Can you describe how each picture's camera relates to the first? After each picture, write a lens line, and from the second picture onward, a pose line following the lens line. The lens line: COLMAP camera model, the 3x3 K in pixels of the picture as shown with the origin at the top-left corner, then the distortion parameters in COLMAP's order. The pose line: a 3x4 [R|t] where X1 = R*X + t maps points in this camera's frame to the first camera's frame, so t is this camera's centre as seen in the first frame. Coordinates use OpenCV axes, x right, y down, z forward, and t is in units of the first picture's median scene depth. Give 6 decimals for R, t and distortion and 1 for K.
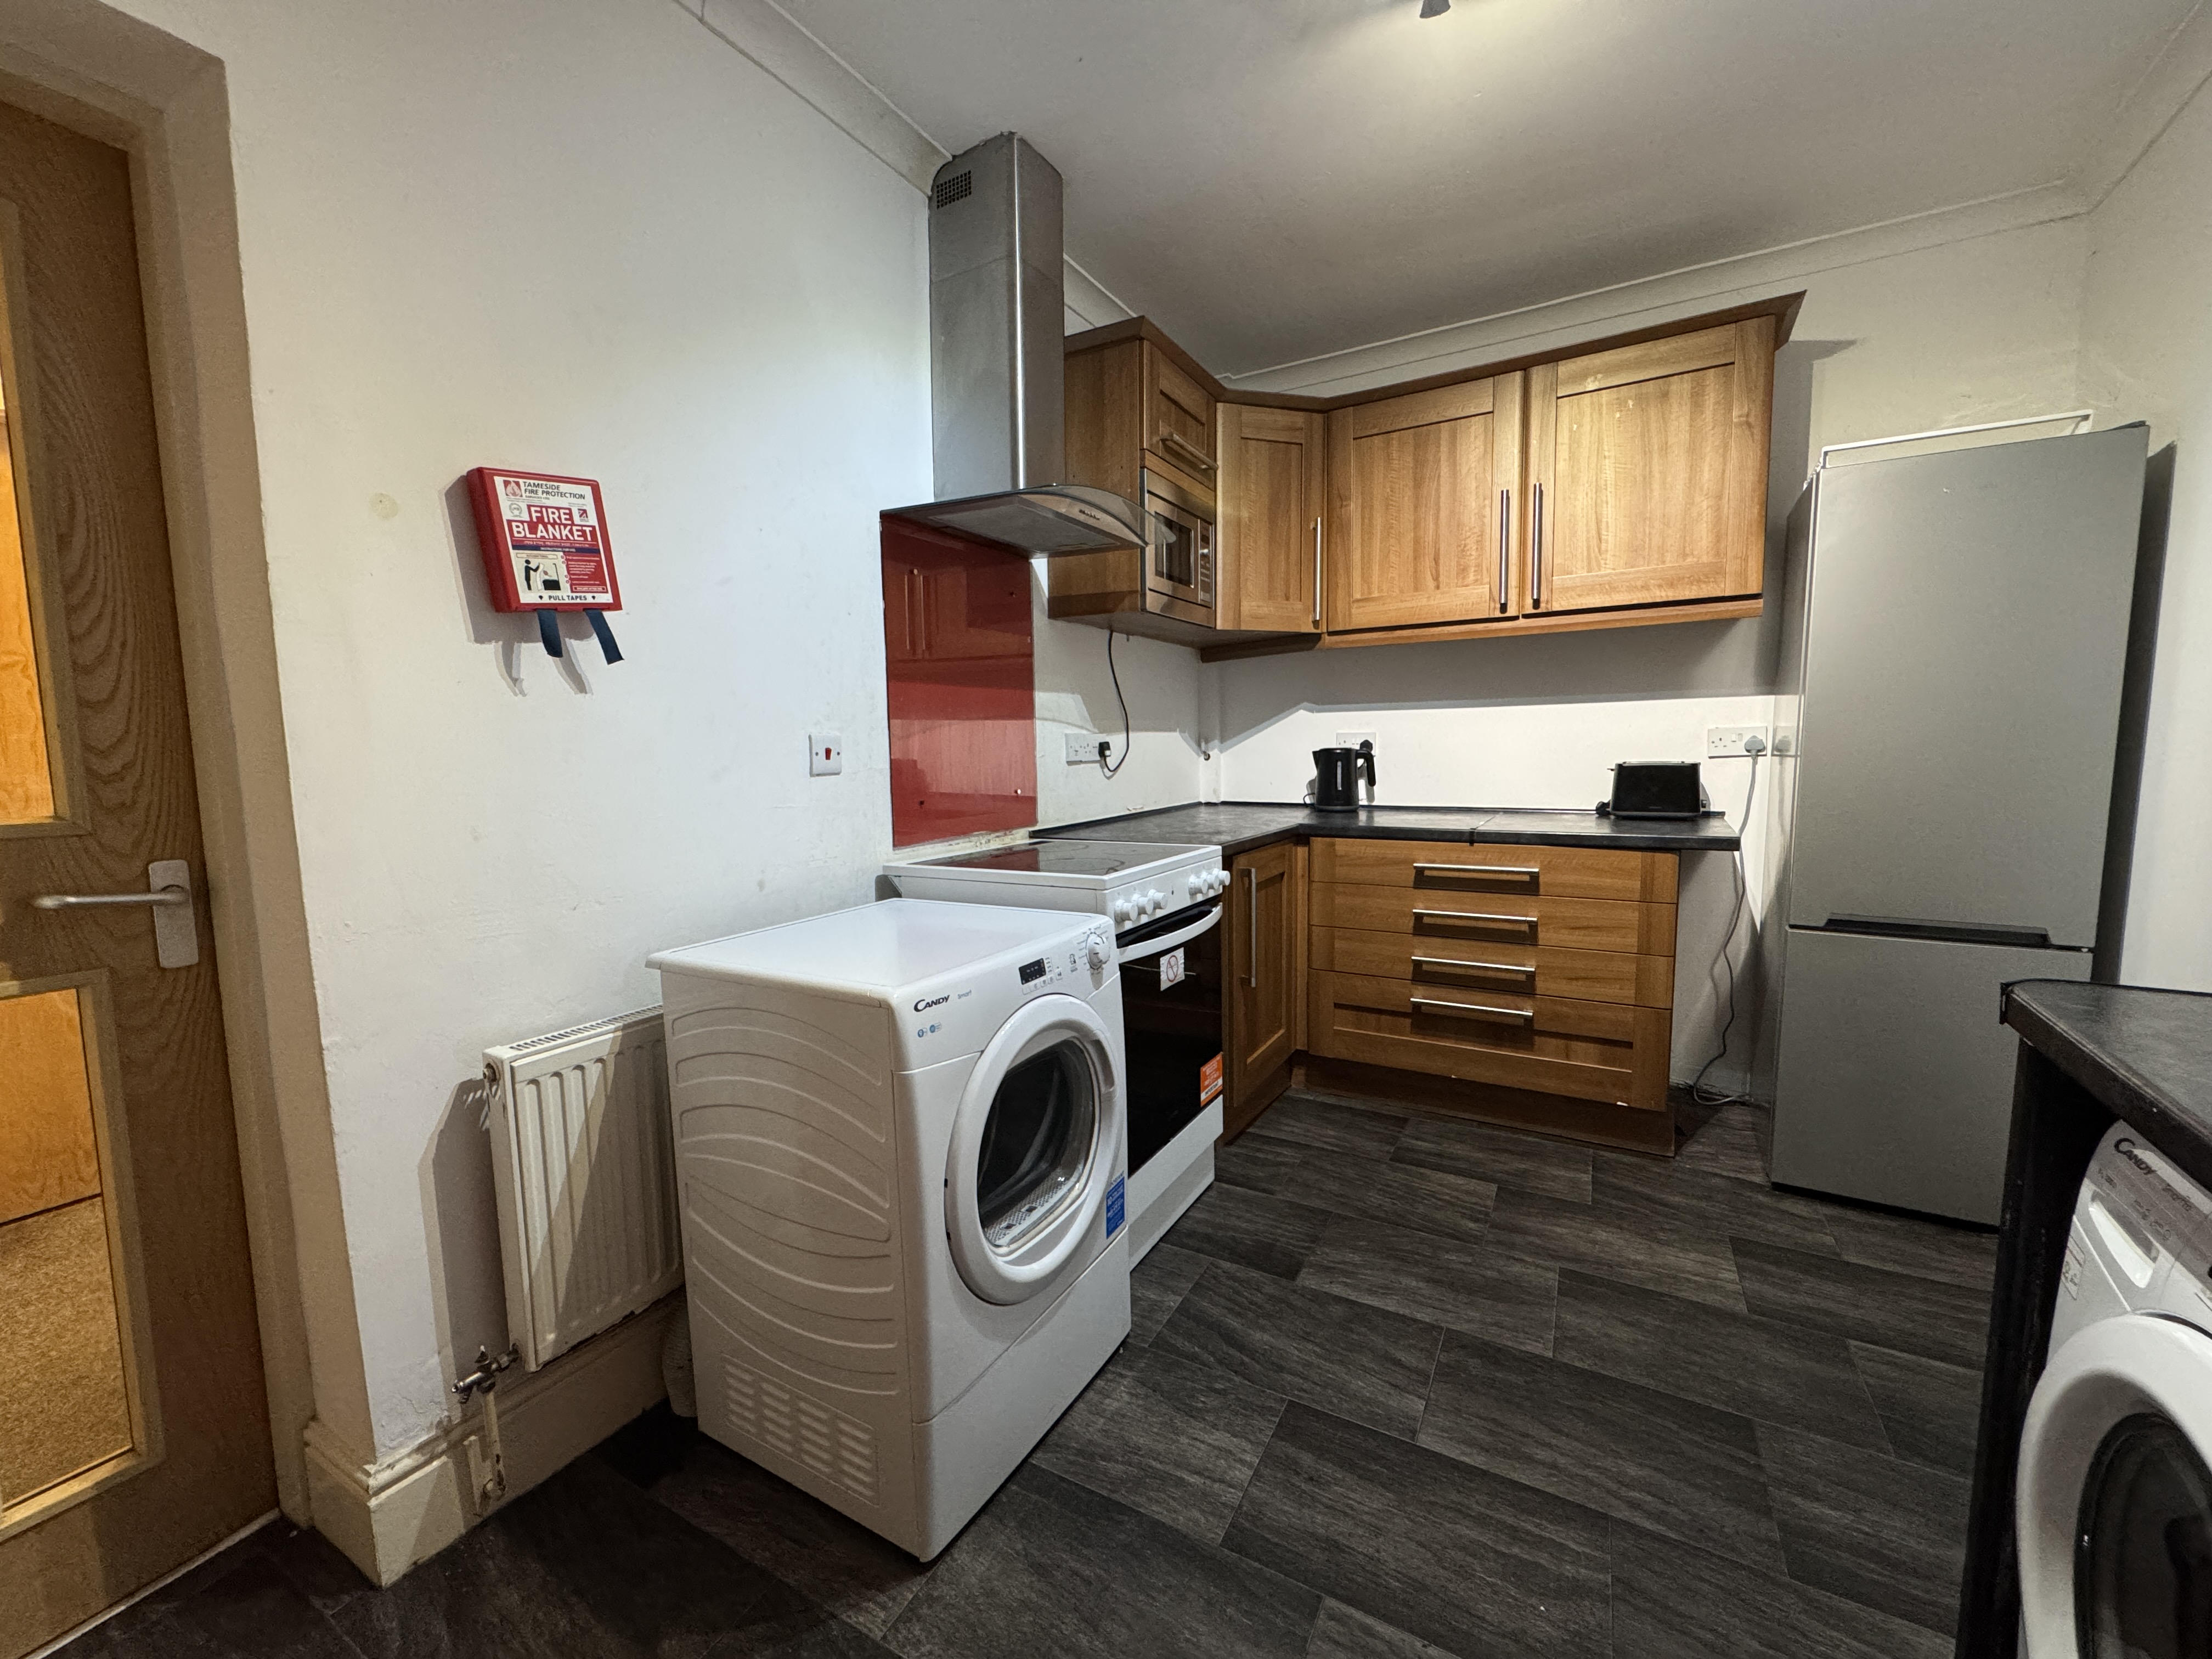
lens RADIAL K [[886.8, 0, 1106.0], [0, 886.8, 829.5], [0, 0, 1]] dist [-0.000546, -0.000183]
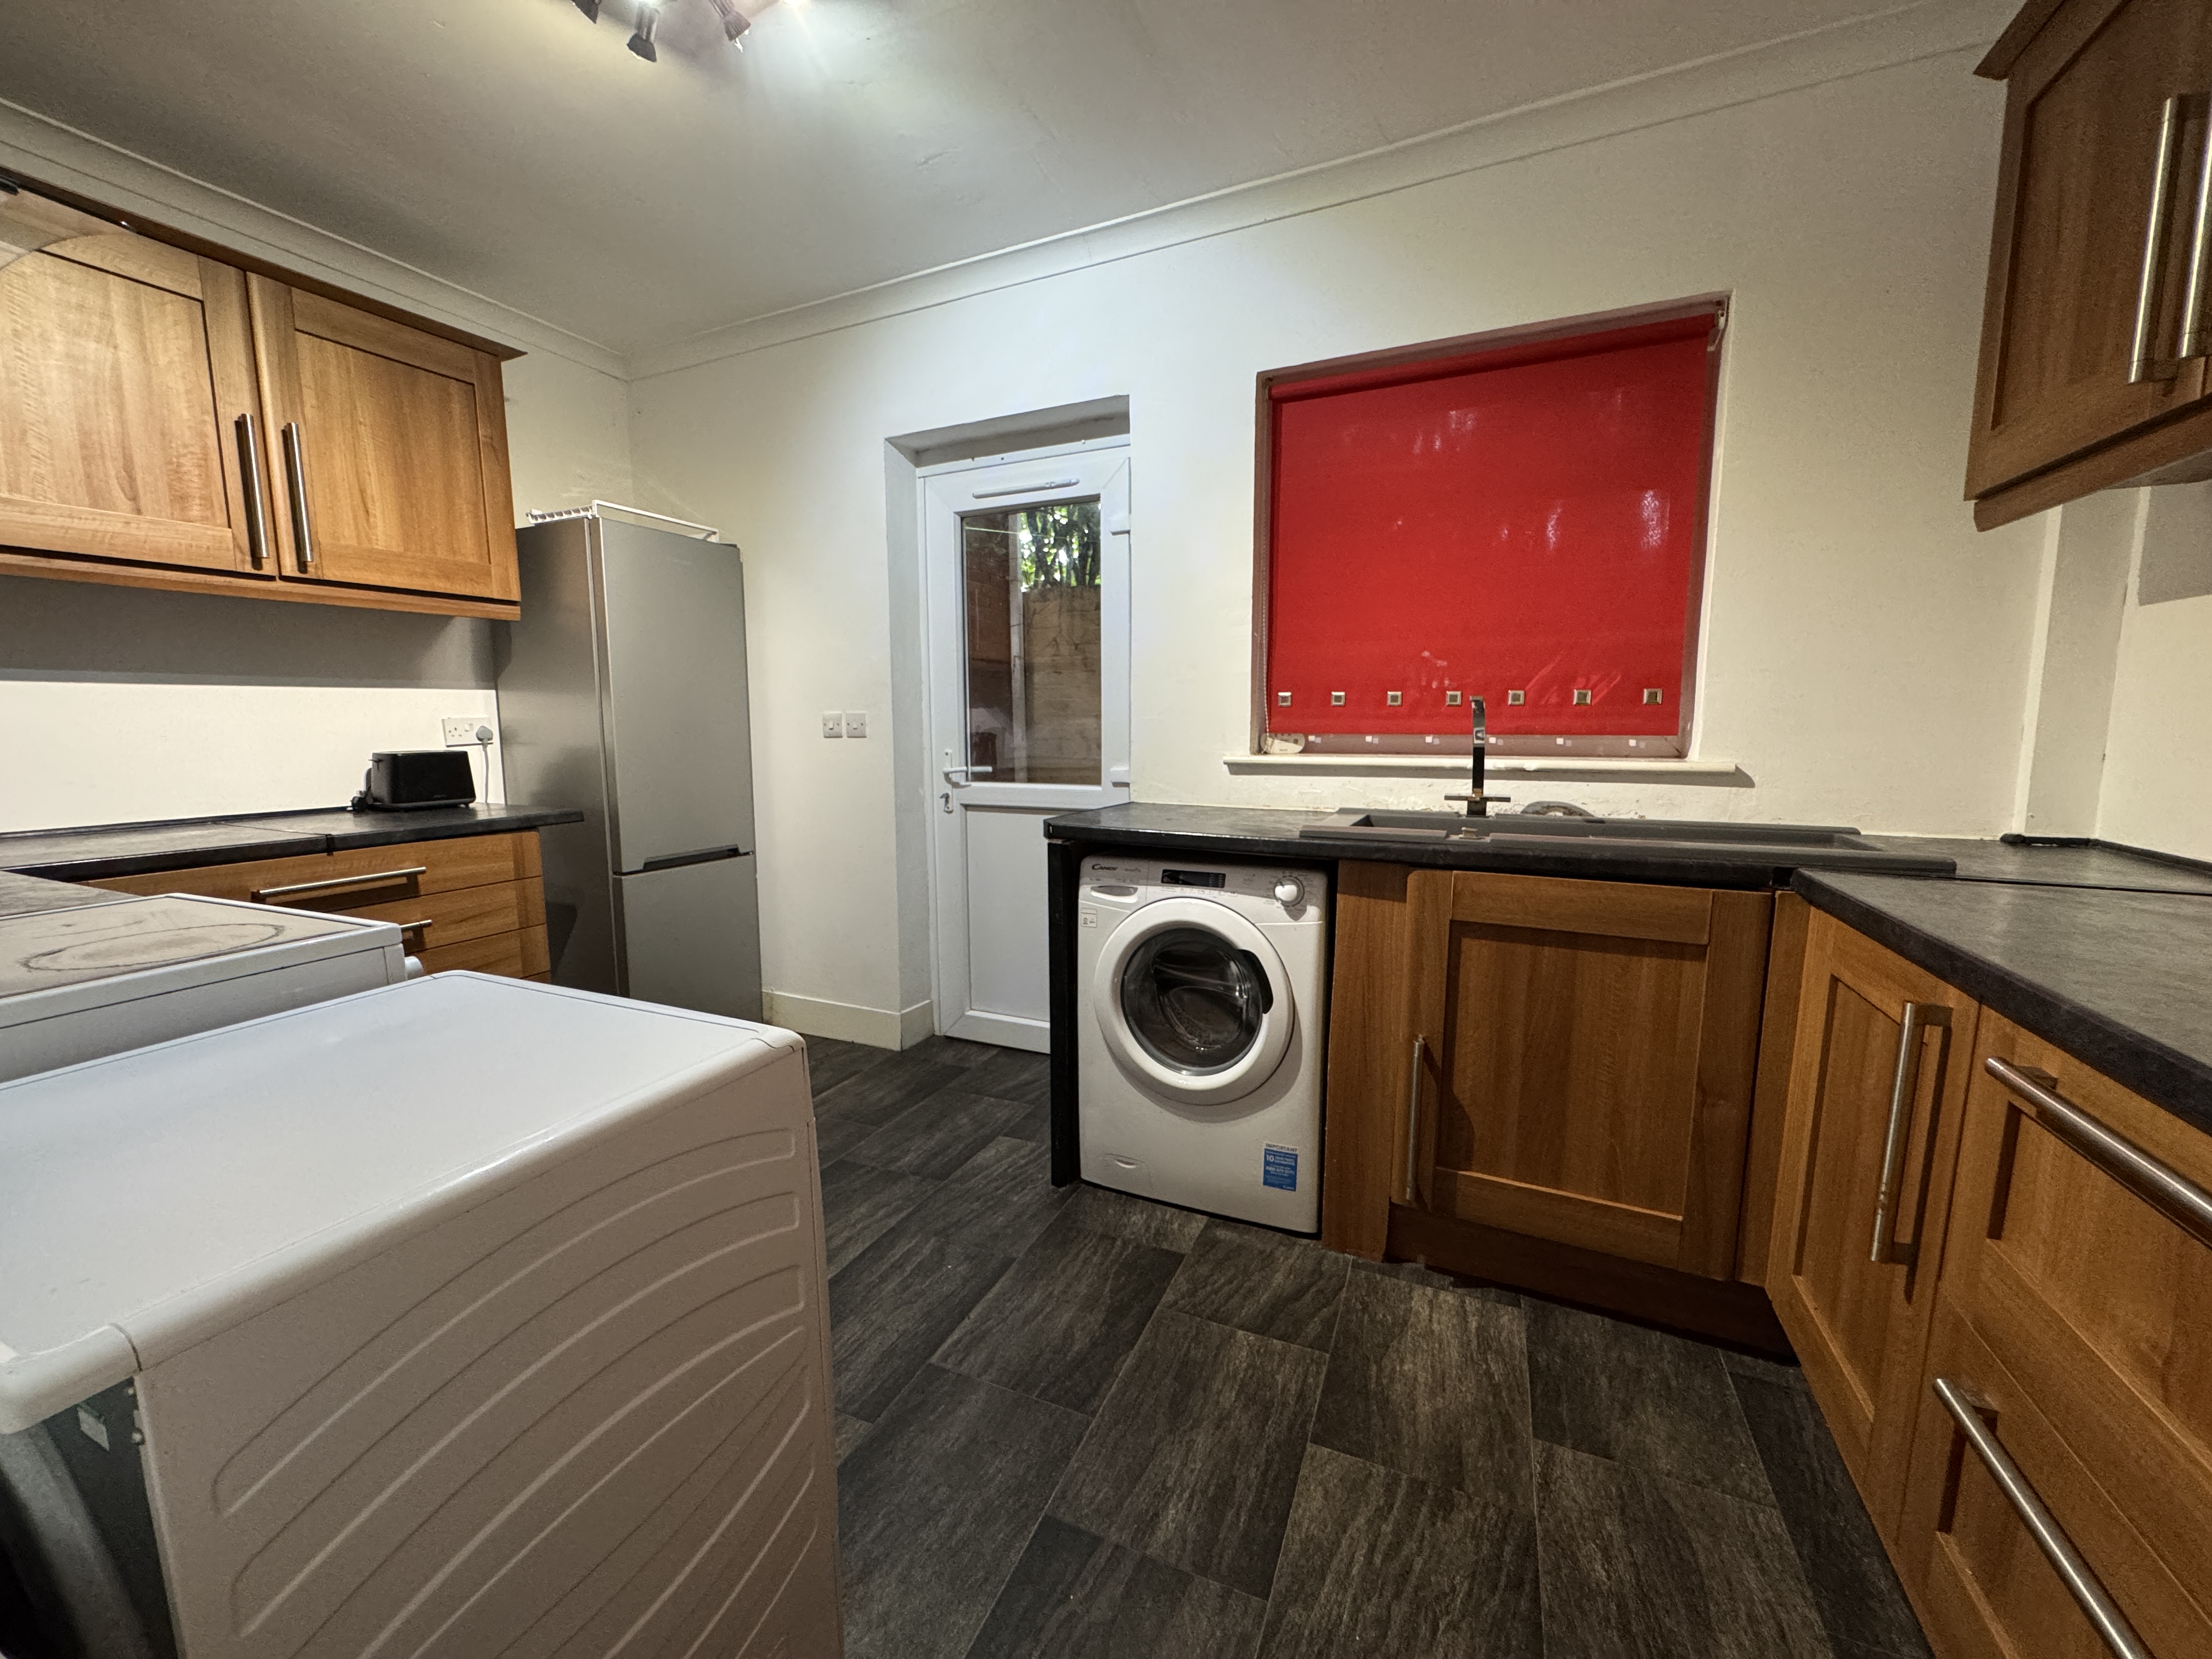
lens RADIAL K [[870.2, 0, 1106.0], [0, 870.2, 829.5], [0, 0, 1]] dist [0.015929, 0.000043]
pose [[-0.093697, -0.109615, 0.989548, -0.465759], [0.102061, 0.987627, 0.119066, -0.029668], [-0.990356, 0.112150, -0.081350, 0.347558]]
